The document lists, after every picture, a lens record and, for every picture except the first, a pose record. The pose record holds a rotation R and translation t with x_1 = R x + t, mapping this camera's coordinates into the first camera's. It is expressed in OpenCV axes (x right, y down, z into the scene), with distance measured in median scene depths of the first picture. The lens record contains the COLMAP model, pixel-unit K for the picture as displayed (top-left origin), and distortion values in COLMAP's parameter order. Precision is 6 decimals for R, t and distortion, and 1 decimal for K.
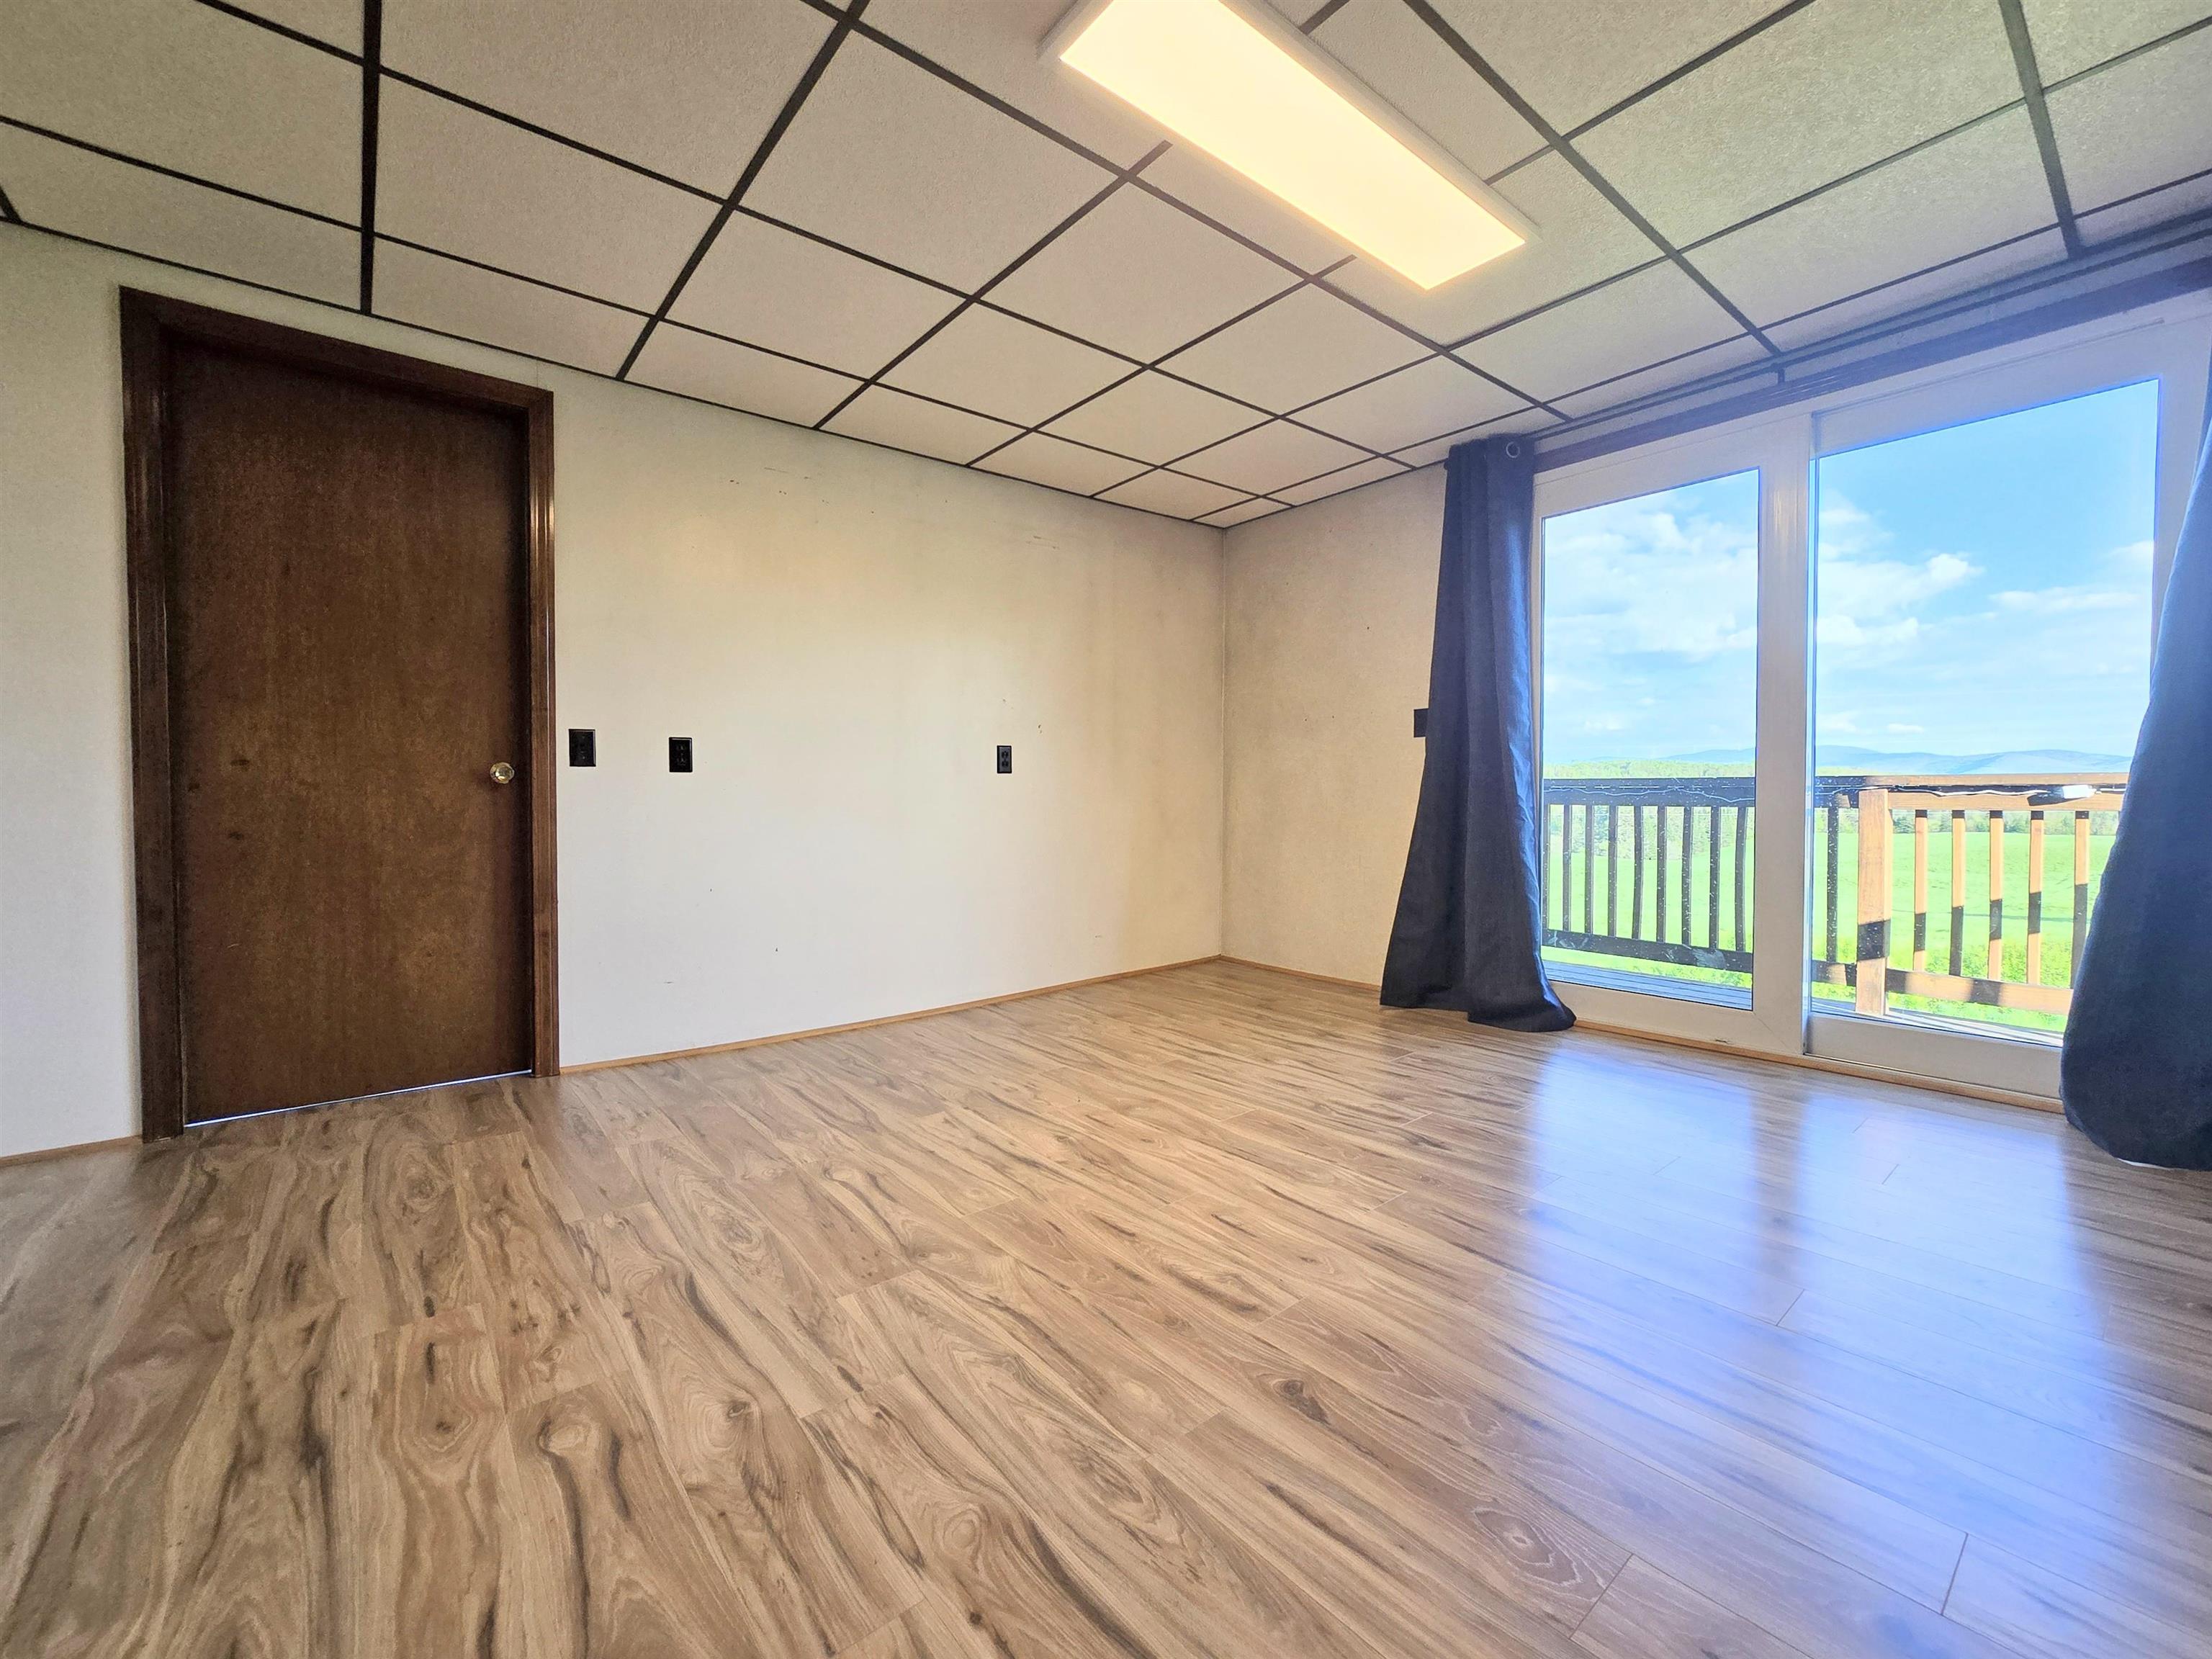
lens RADIAL K [[908.5, 0, 1104.9], [0, 908.5, 812.2], [0, 0, 1]] dist [-0.001481, -0.000570]
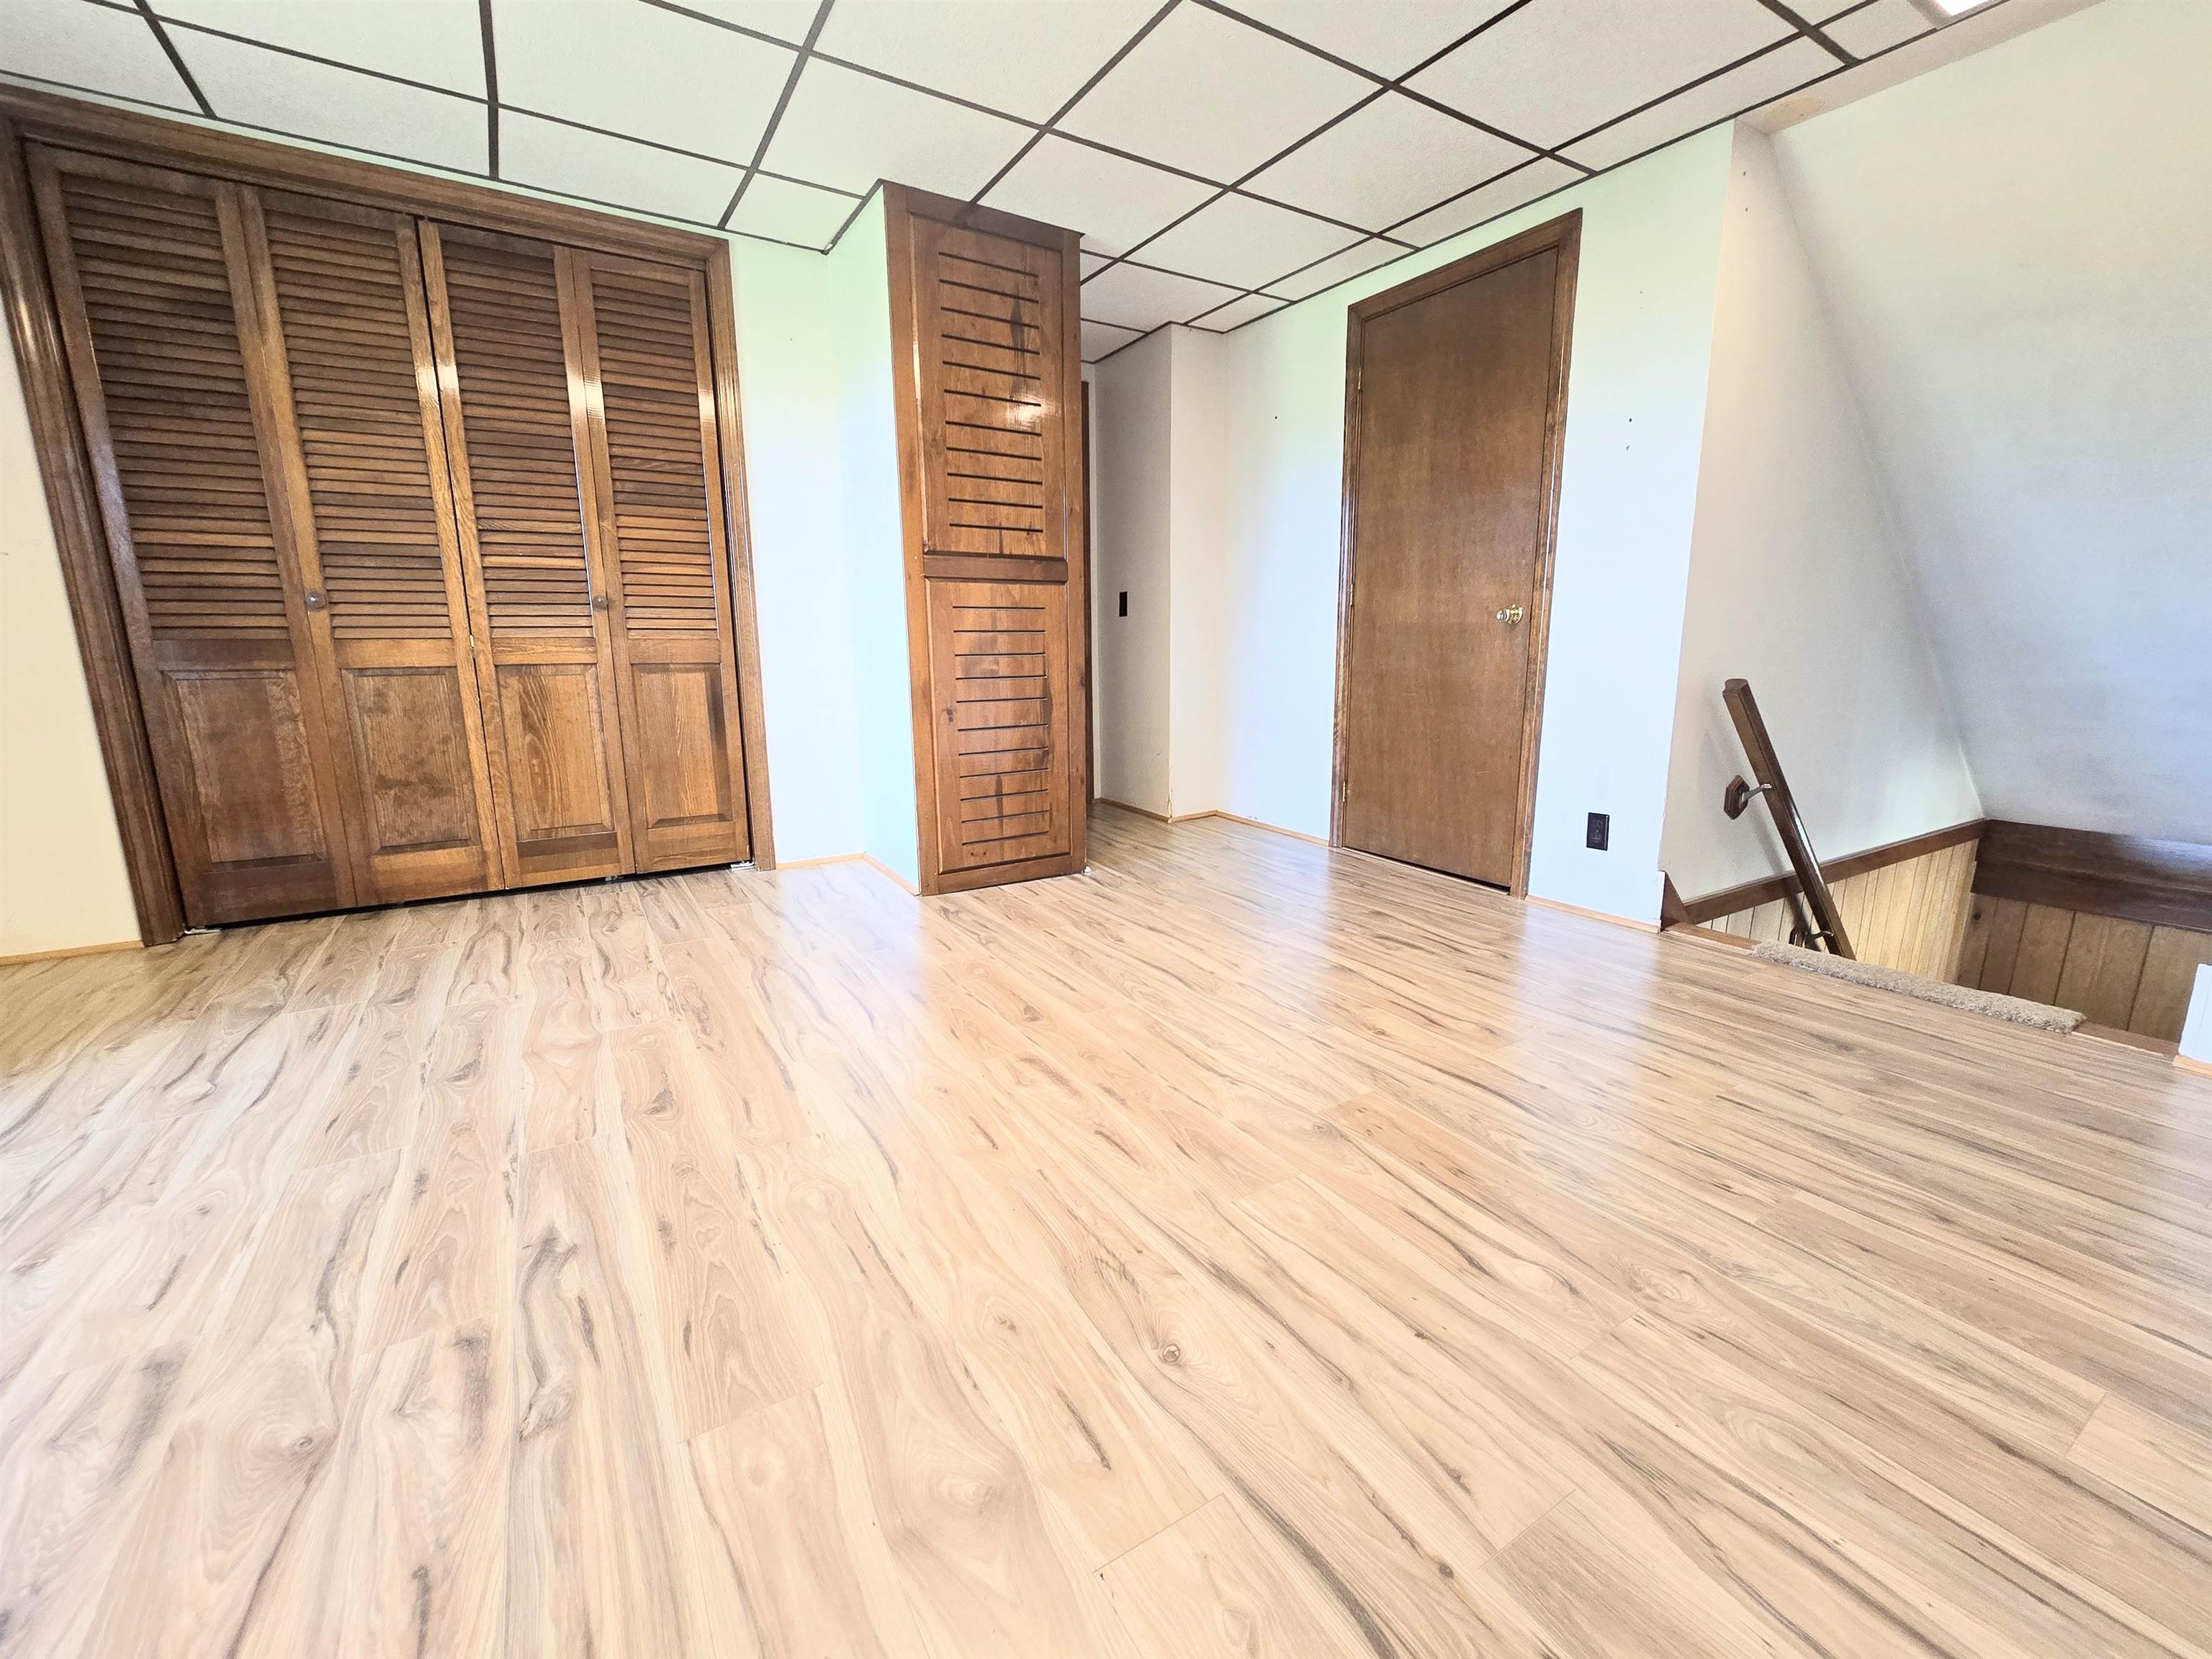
lens RADIAL K [[908.5, 0, 1104.9], [0, 908.5, 812.2], [0, 0, 1]] dist [-0.001481, -0.000570]
pose [[-0.991338, -0.020595, 0.129712, -0.071311], [0.006592, 0.978582, 0.205752, -0.031294], [-0.131171, 0.204825, -0.969970, 1.465566]]
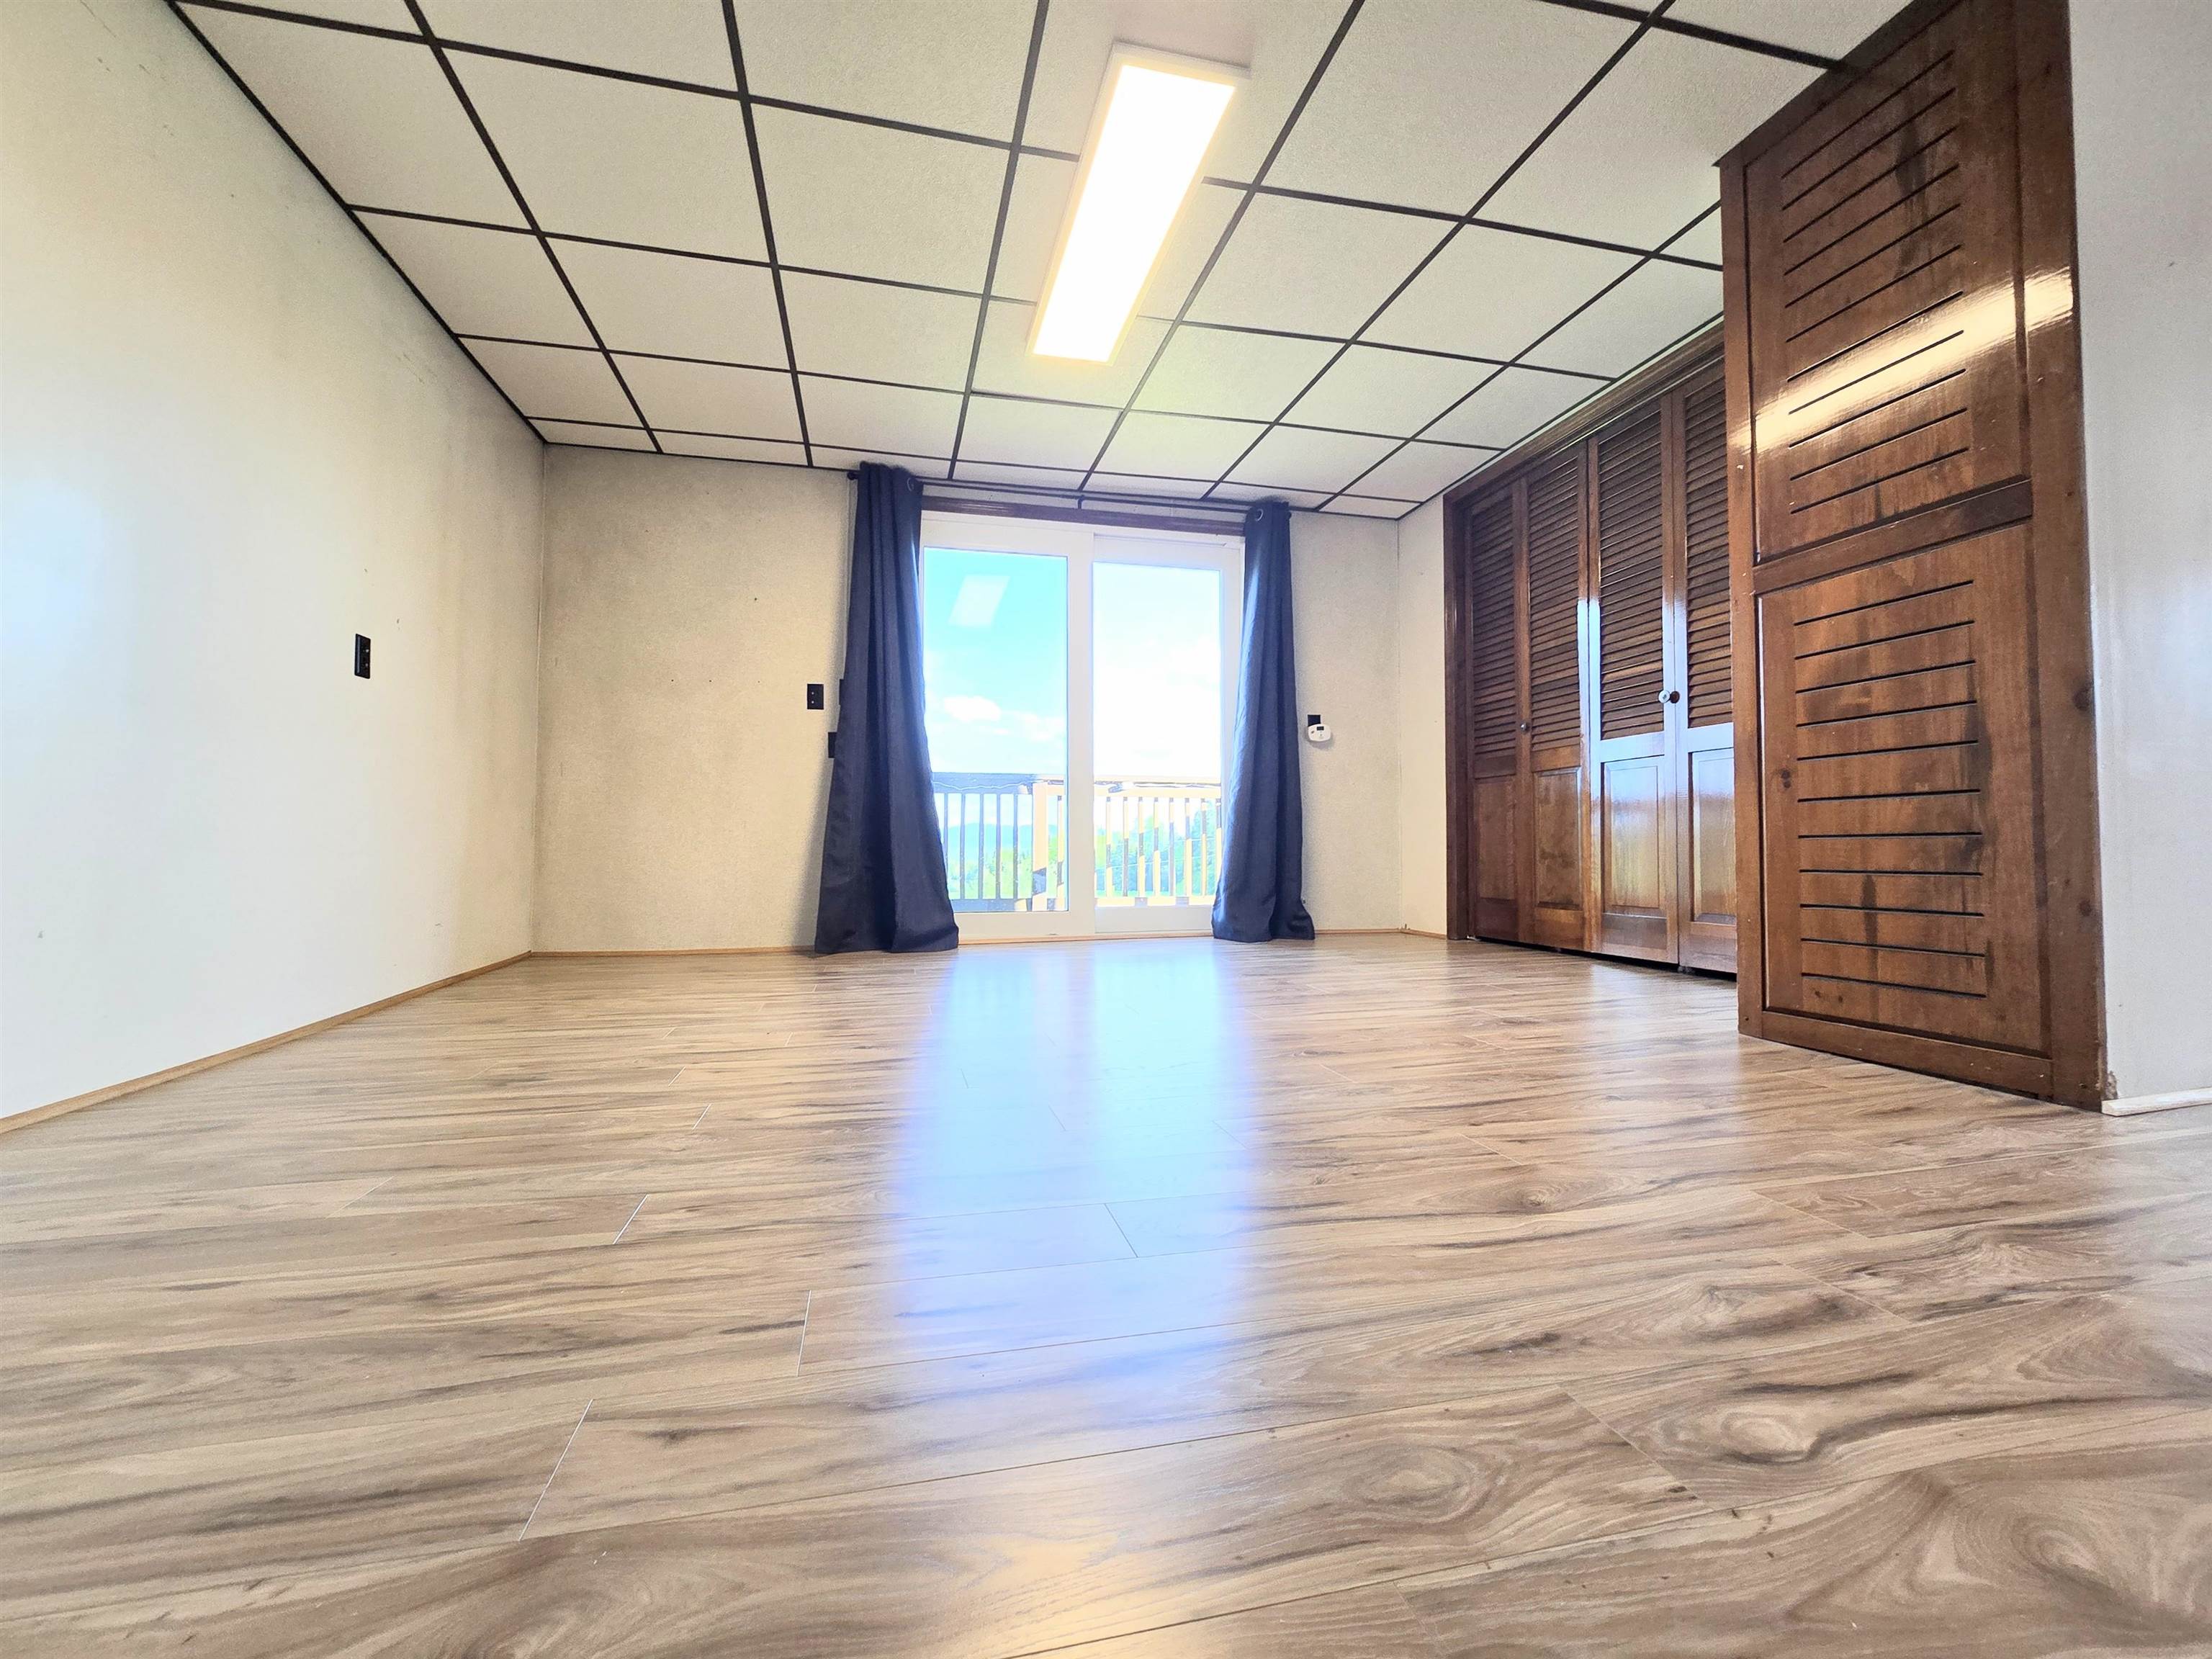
lens RADIAL K [[908.5, 0, 1104.9], [0, 908.5, 812.2], [0, 0, 1]] dist [-0.001481, -0.000570]
pose [[0.431958, 0.039077, 0.901047, -0.814660], [0.018576, 0.998463, -0.052208, 0.176281], [-0.901702, 0.039290, 0.430569, 0.377451]]
